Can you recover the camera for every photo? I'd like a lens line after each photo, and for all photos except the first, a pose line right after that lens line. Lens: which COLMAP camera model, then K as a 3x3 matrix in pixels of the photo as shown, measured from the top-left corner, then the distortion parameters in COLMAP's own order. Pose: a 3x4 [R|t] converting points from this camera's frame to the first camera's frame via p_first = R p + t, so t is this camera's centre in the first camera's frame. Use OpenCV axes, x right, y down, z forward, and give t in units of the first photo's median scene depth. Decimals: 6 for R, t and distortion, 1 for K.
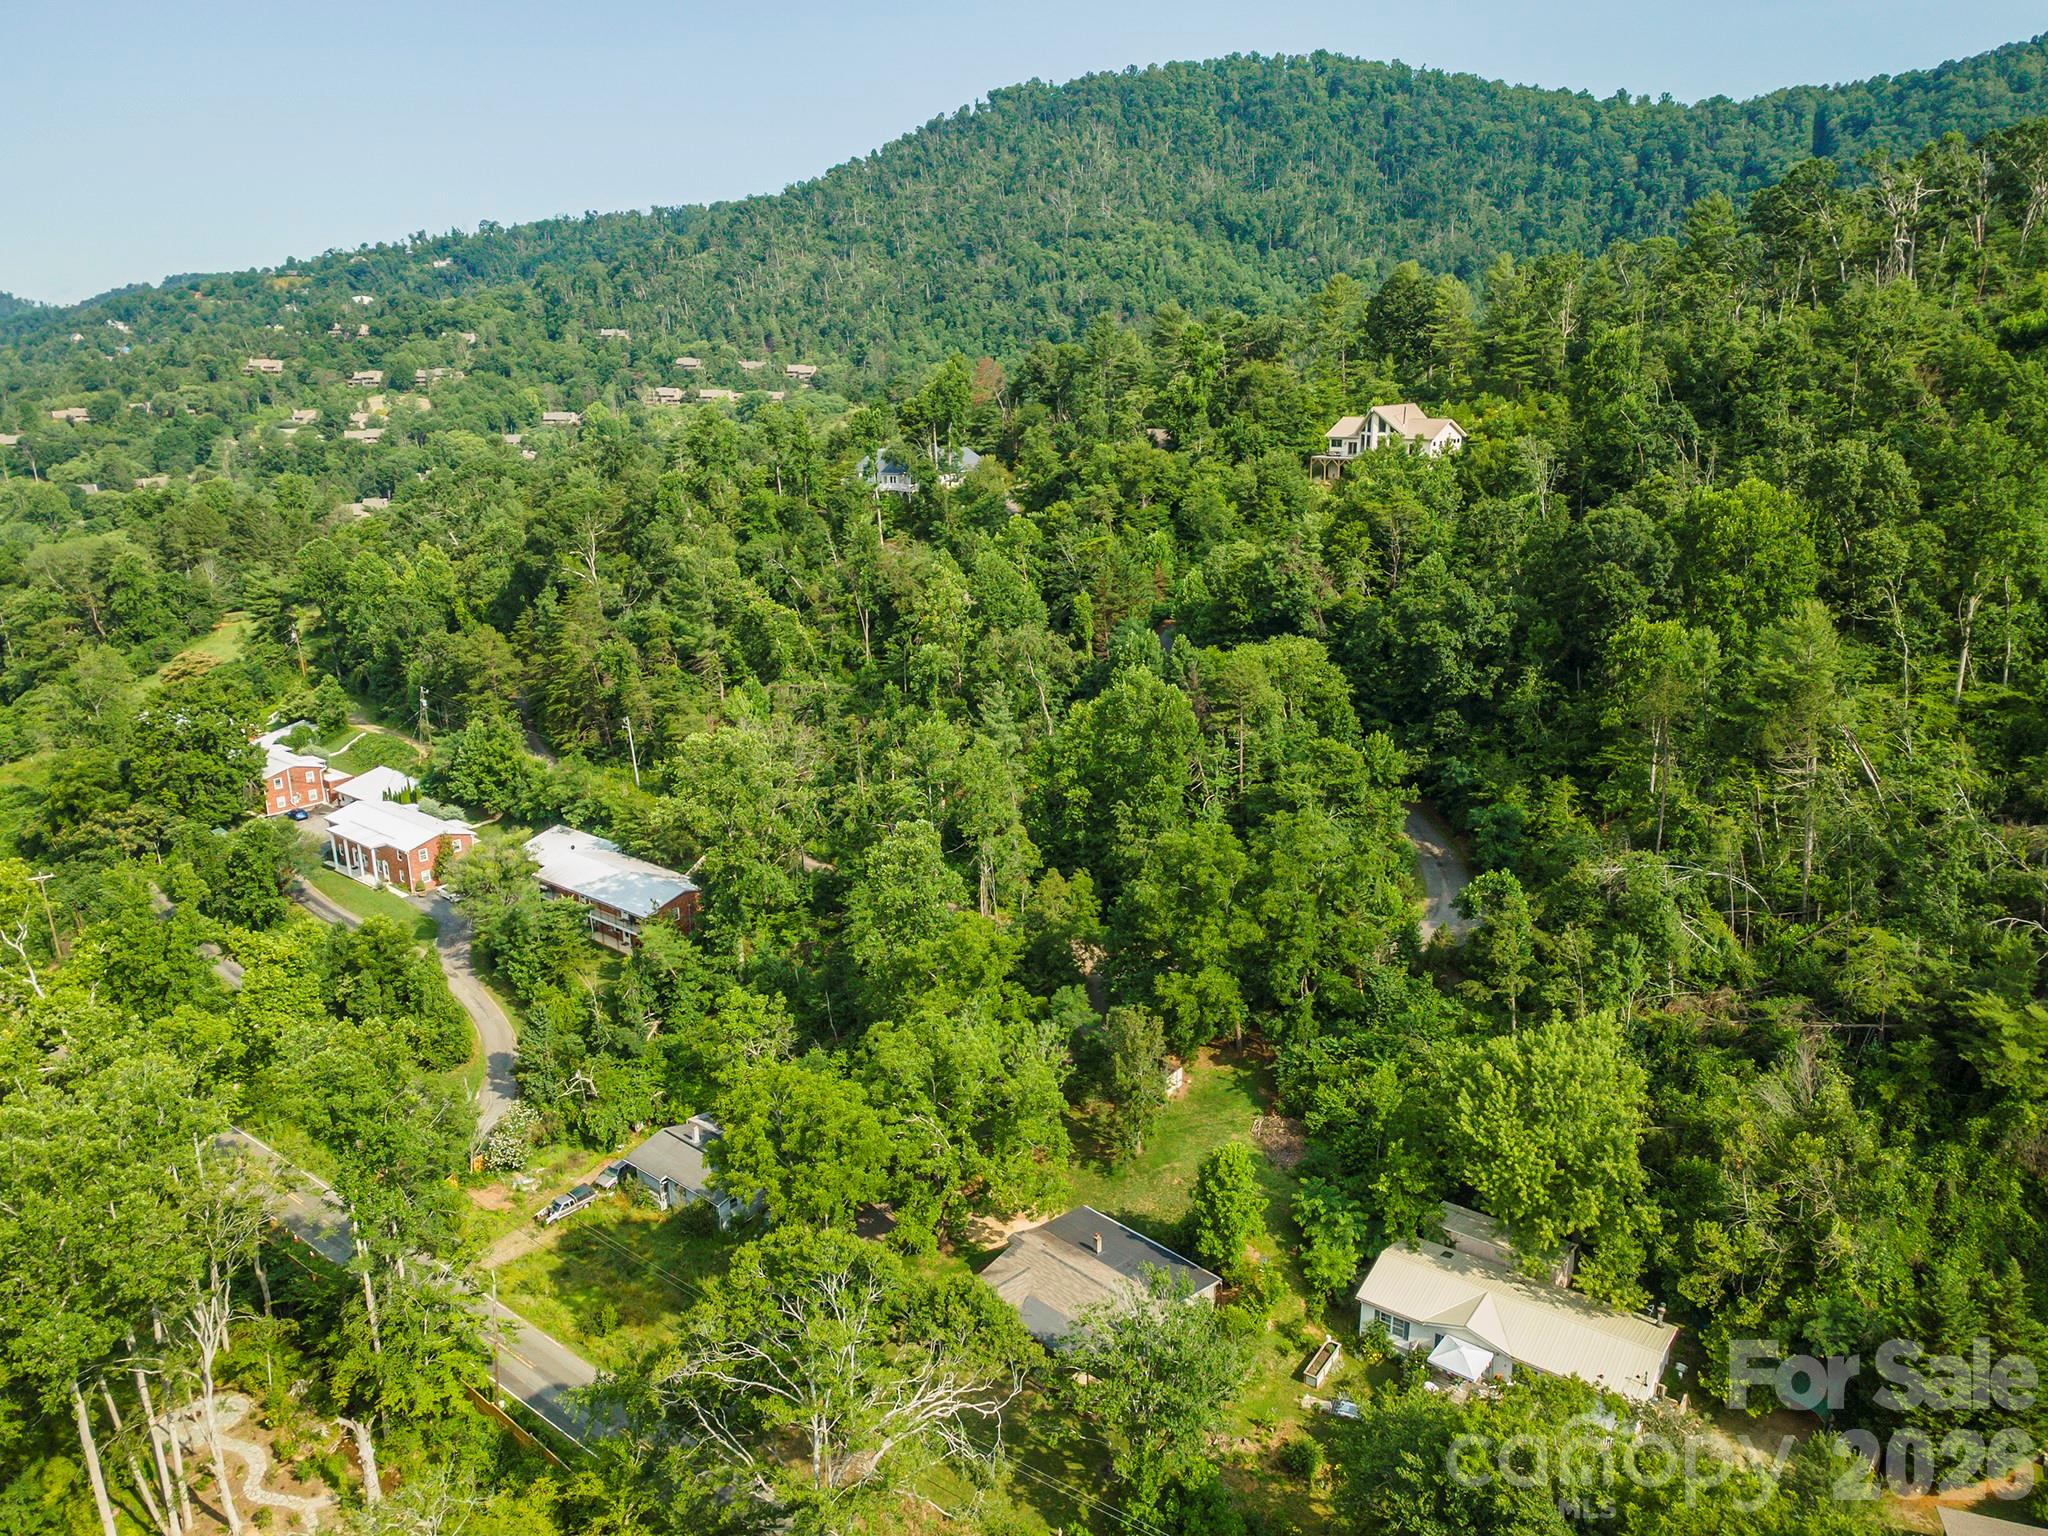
lens RADIAL K [[1479.9, 0, 1010.6], [0, 1479.9, 770.8], [0, 0, 1]] dist [0.041382, 0.022997]
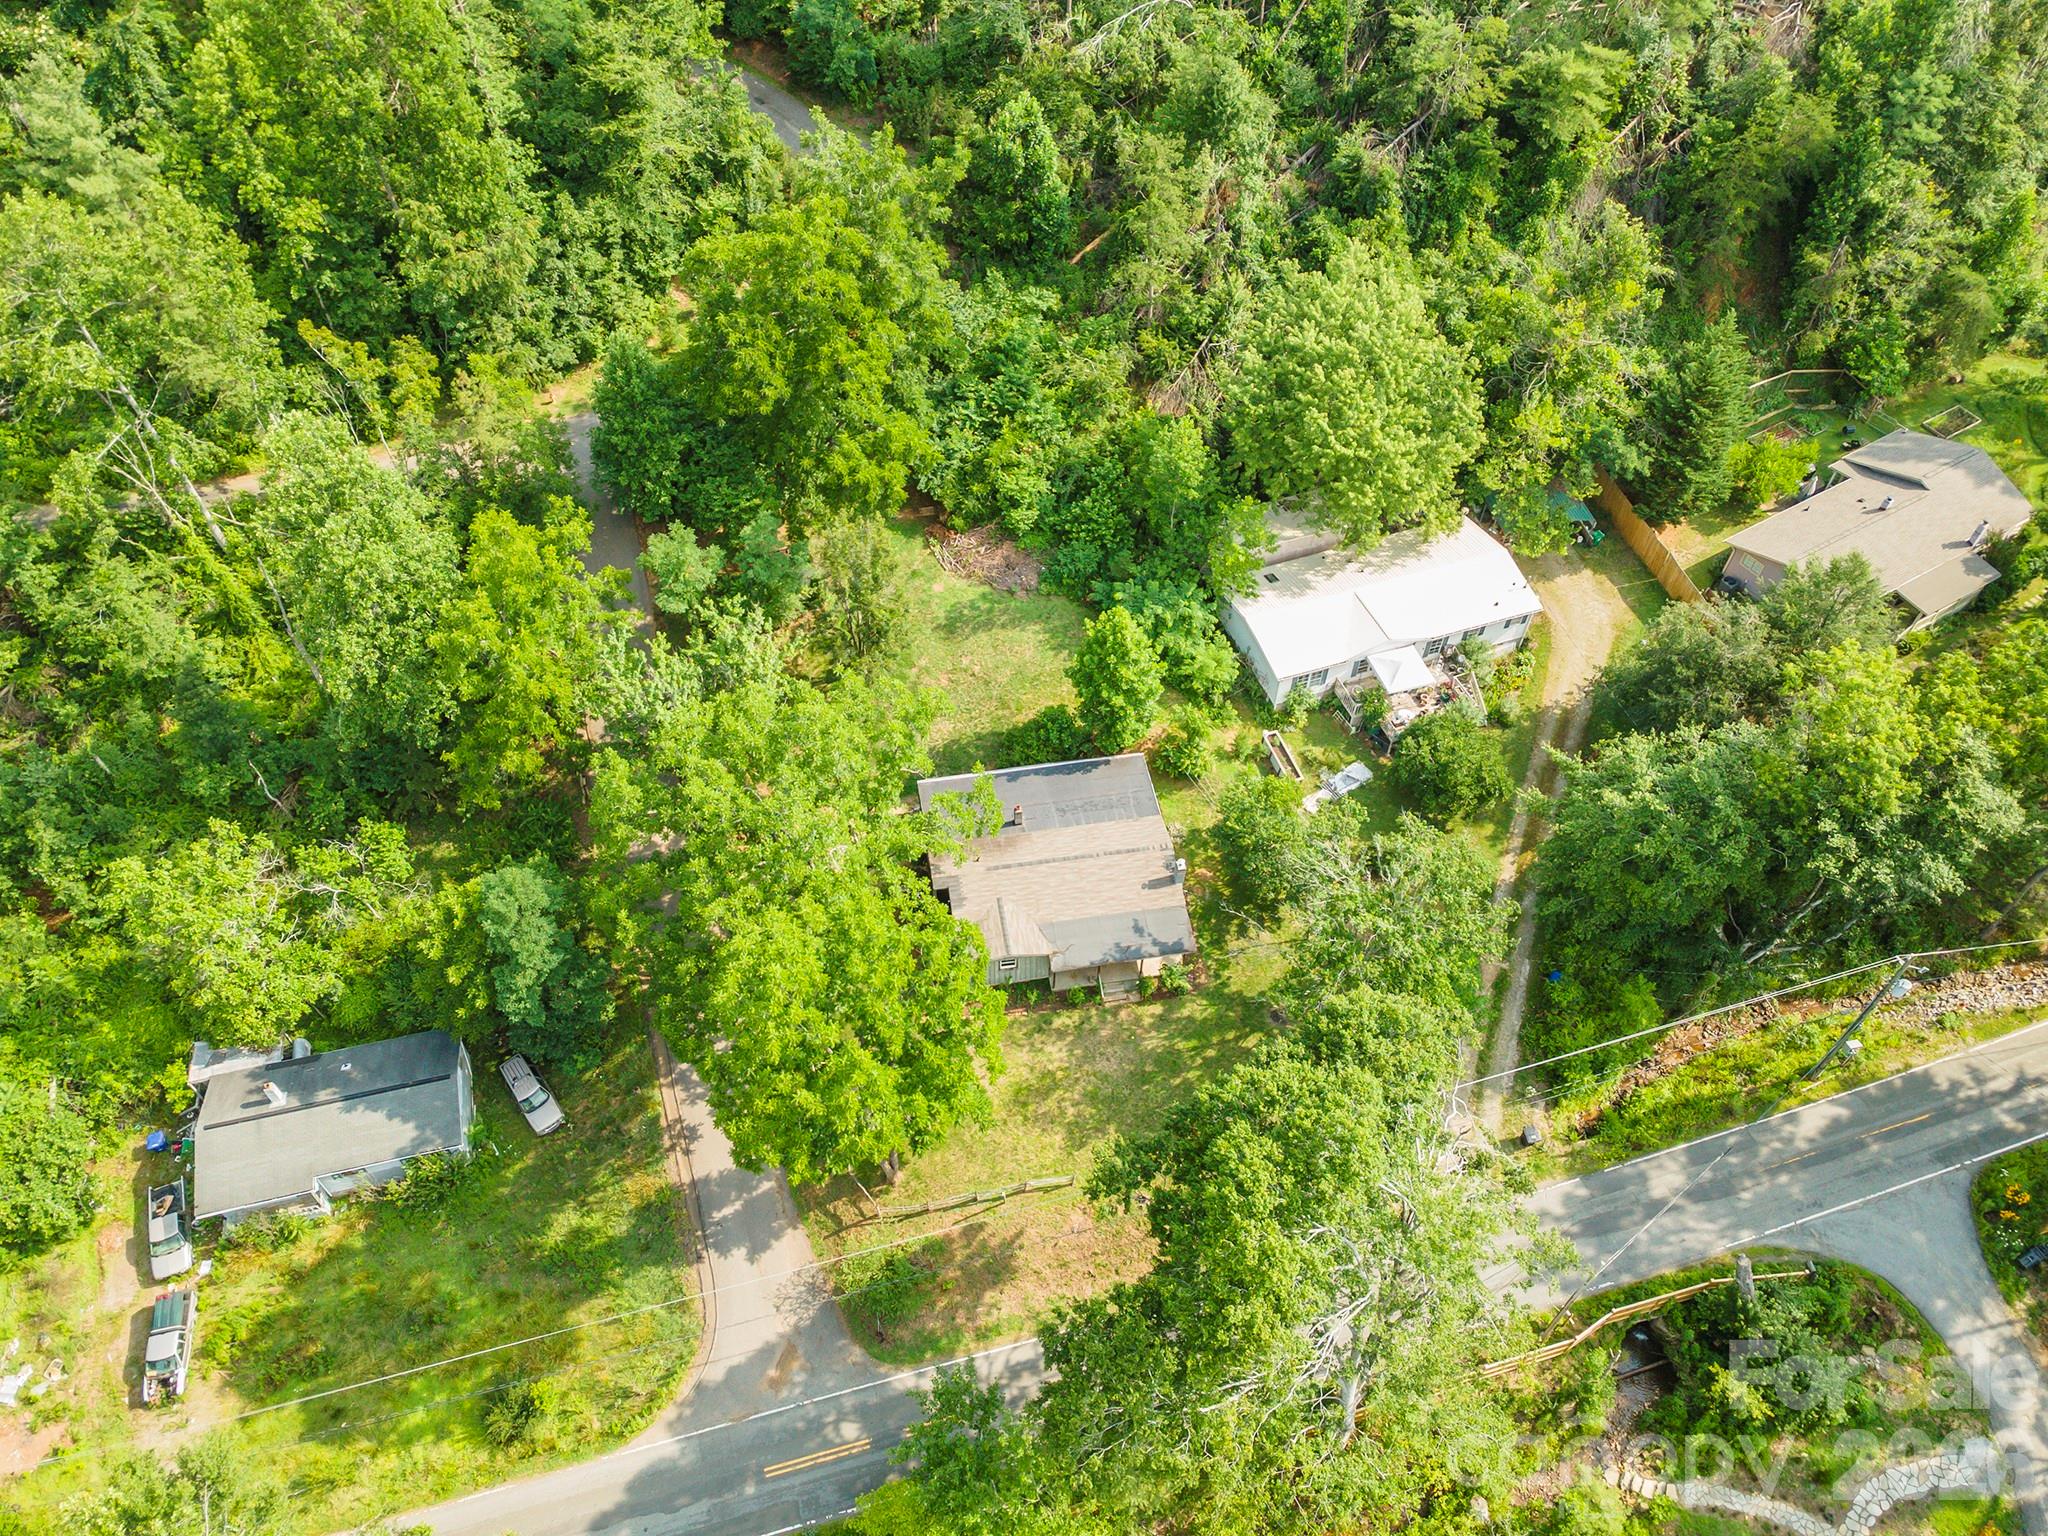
lens RADIAL K [[1479.9, 0, 1011.4], [0, 1479.9, 763.0], [0, 0, 1]] dist [0.041382, 0.022997]
pose [[0.574049, -0.621530, 0.533074, -0.231762], [0.220964, 0.744460, 0.630043, -0.128754], [-0.788443, -0.243886, 0.564692, 0.397327]]
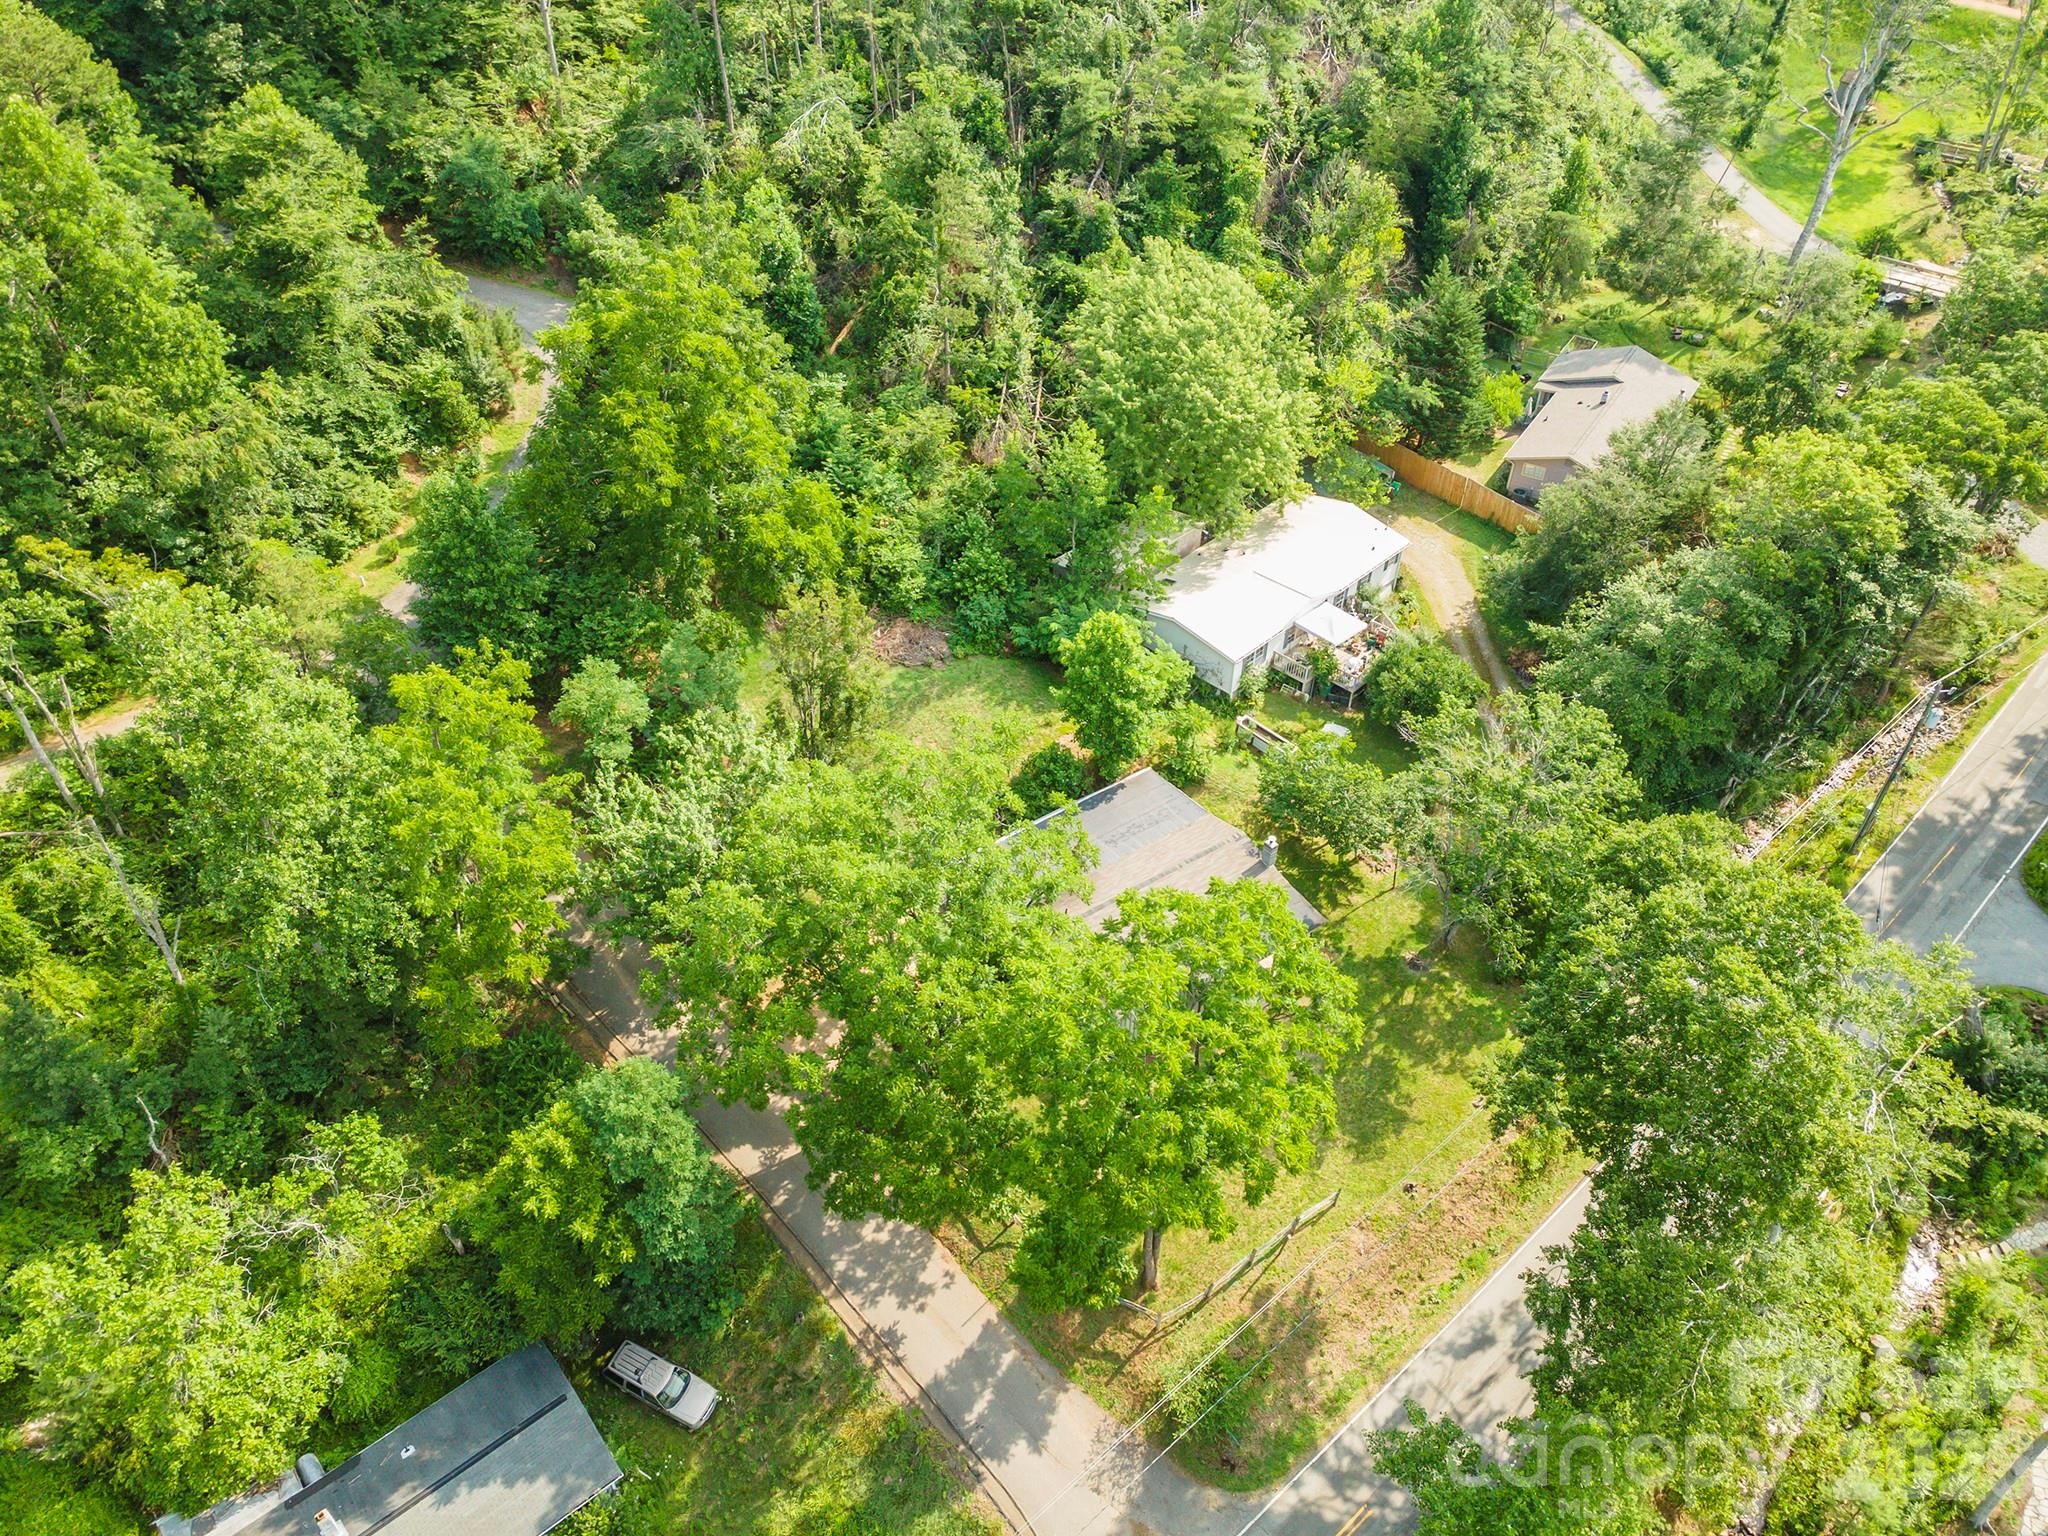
lens RADIAL K [[1479.9, 0, 1012.6], [0, 1479.9, 765.7], [0, 0, 1]] dist [0.041382, 0.022997]
pose [[0.157807, -0.633259, 0.757681, -0.302136], [0.272001, 0.765488, 0.583132, -0.084168], [-0.949269, 0.114068, 0.293046, 0.567542]]
